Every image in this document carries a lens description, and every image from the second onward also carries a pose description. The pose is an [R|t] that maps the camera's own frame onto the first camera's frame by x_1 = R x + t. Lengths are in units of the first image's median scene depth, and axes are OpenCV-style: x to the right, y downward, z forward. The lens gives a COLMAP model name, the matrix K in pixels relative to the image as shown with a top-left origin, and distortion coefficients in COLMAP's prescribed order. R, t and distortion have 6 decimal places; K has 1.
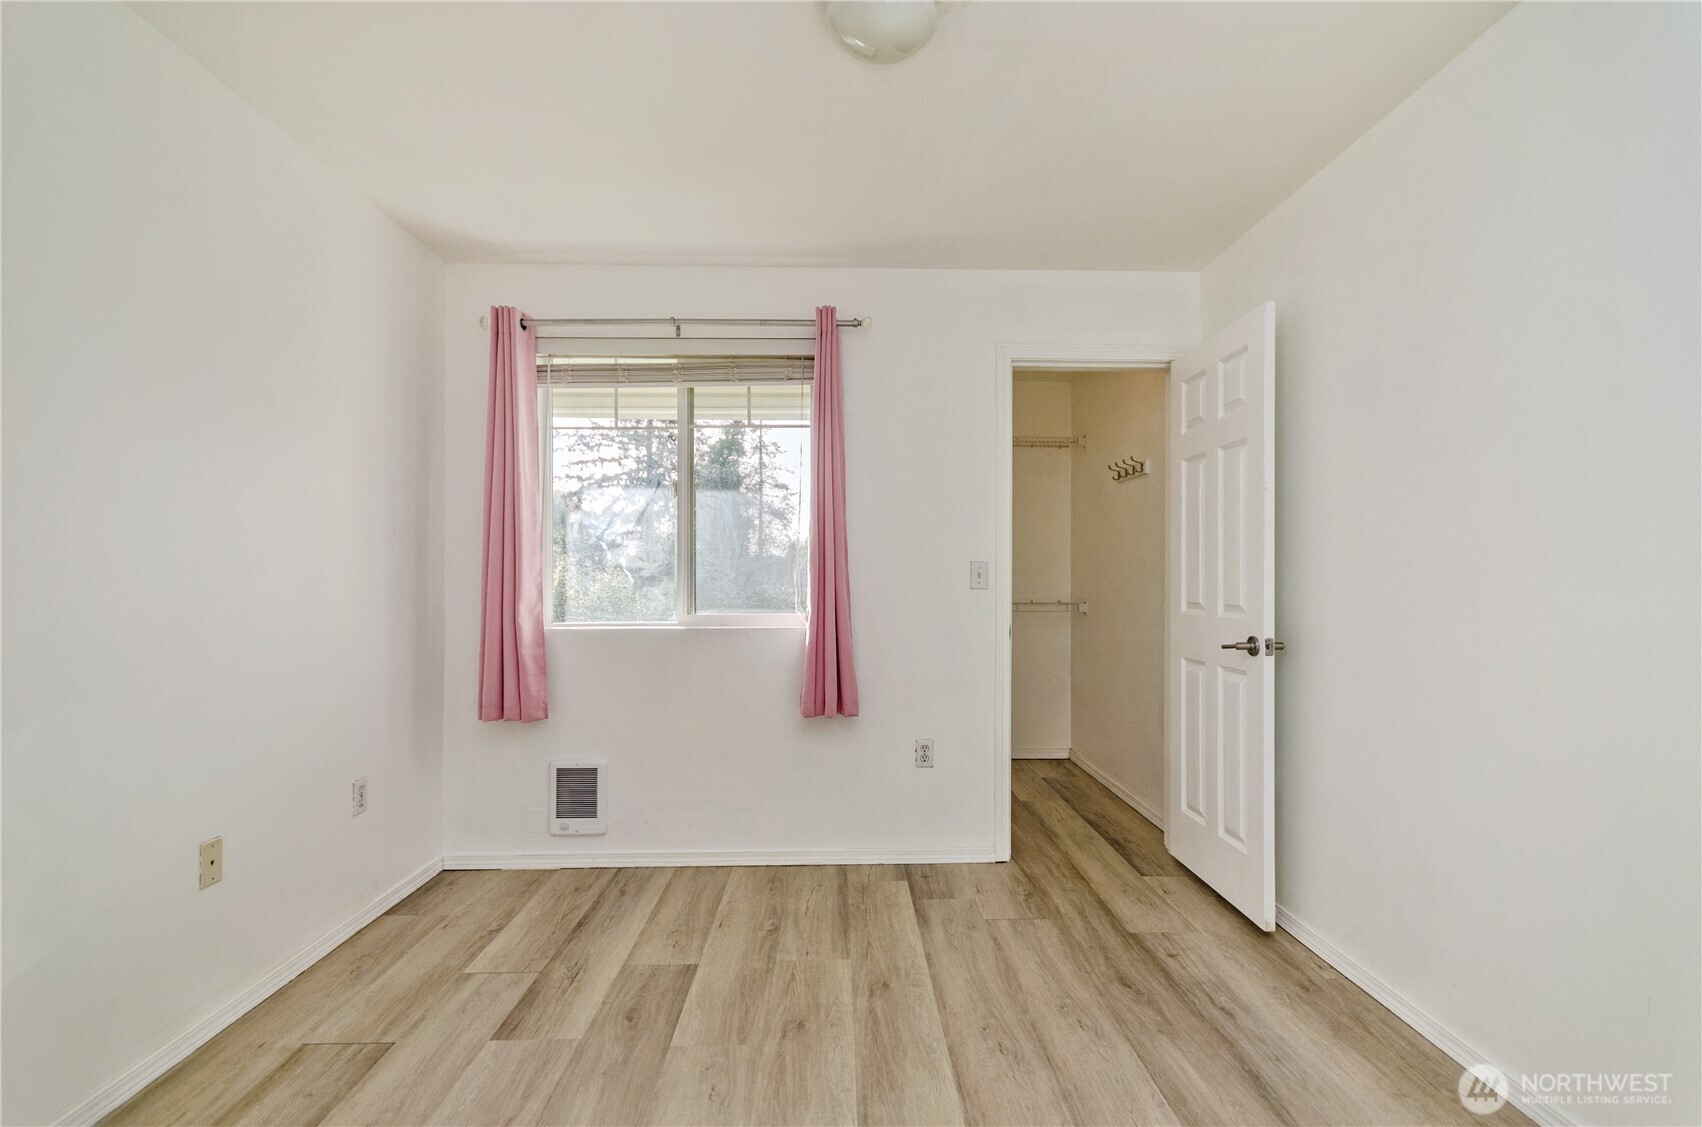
lens RADIAL K [[875.7, 0, 858.0], [0, 875.7, 565.6], [0, 0, 1]] dist [0.000869, -0.000890]
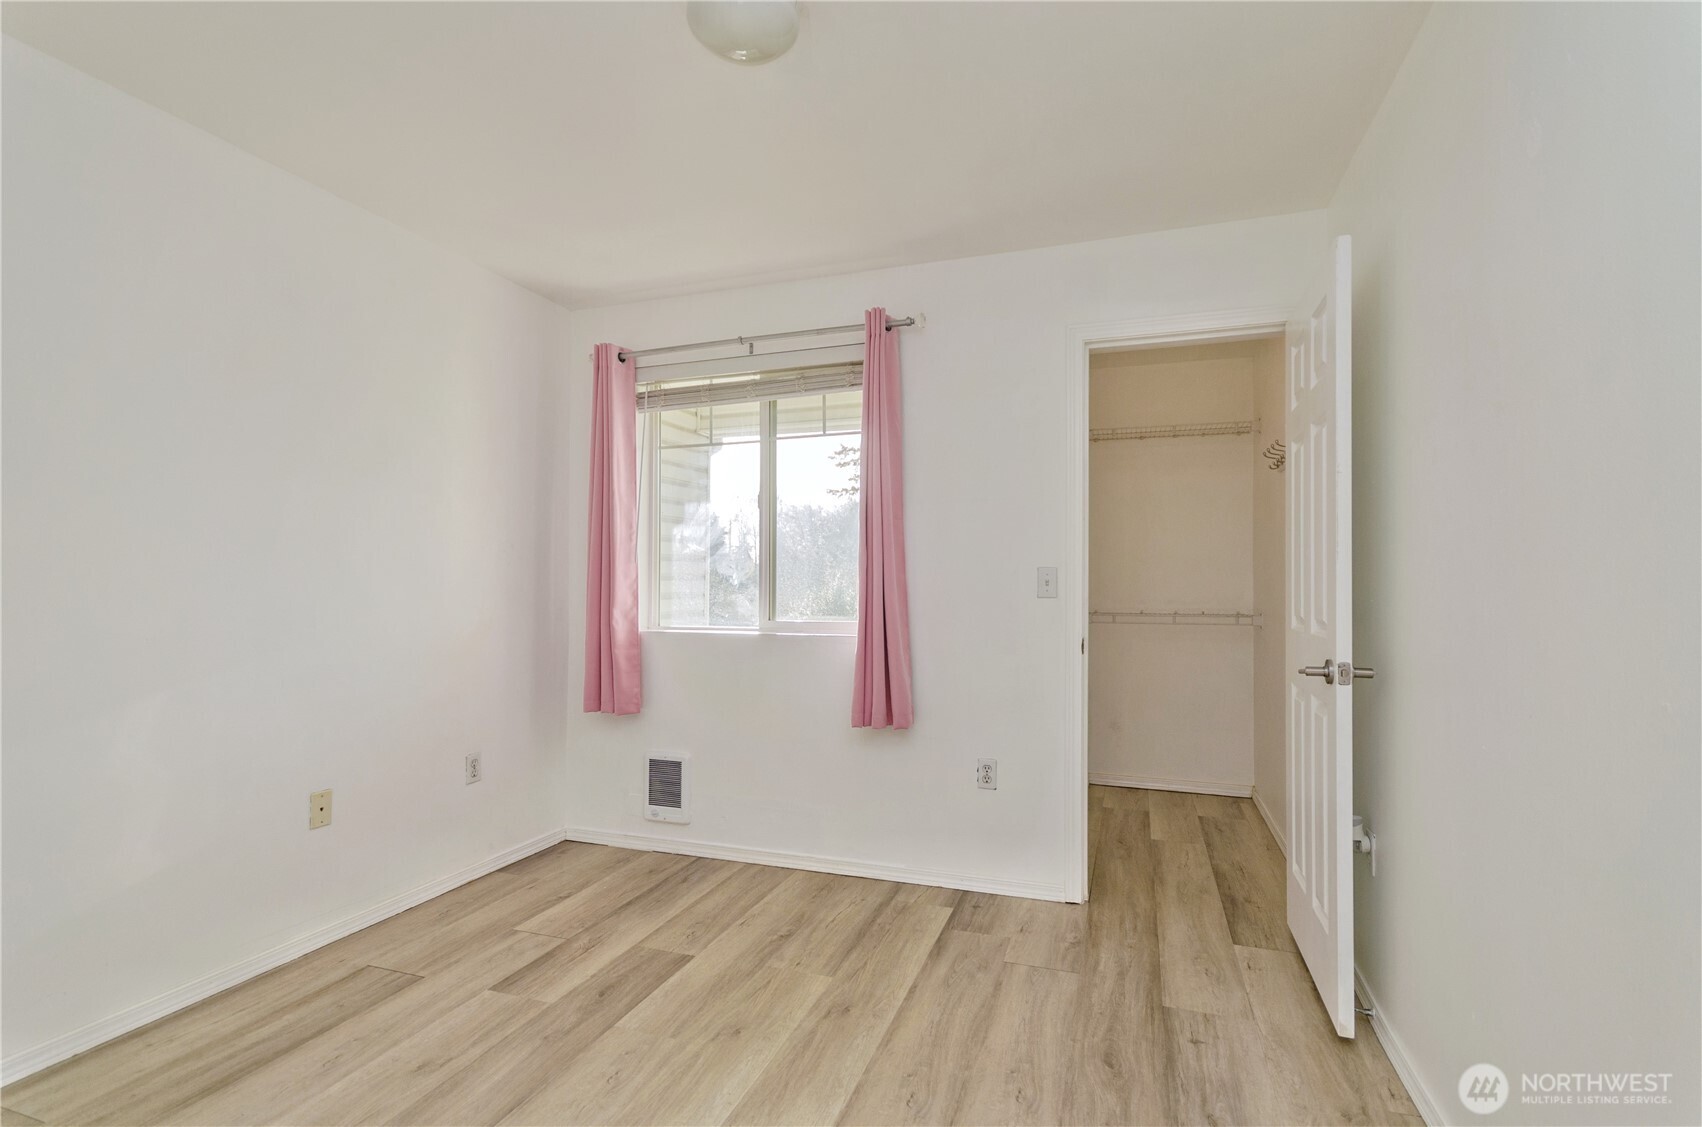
lens RADIAL K [[873.6, 0, 798.8], [0, 873.6, 561.8], [0, 0, 1]] dist [0.001232, 0.000702]
pose [[0.920554, -0.008757, -0.390517, 0.267051], [0.004248, 0.999914, -0.012409, -0.000292], [0.390592, 0.009764, 0.920512, 0.068178]]
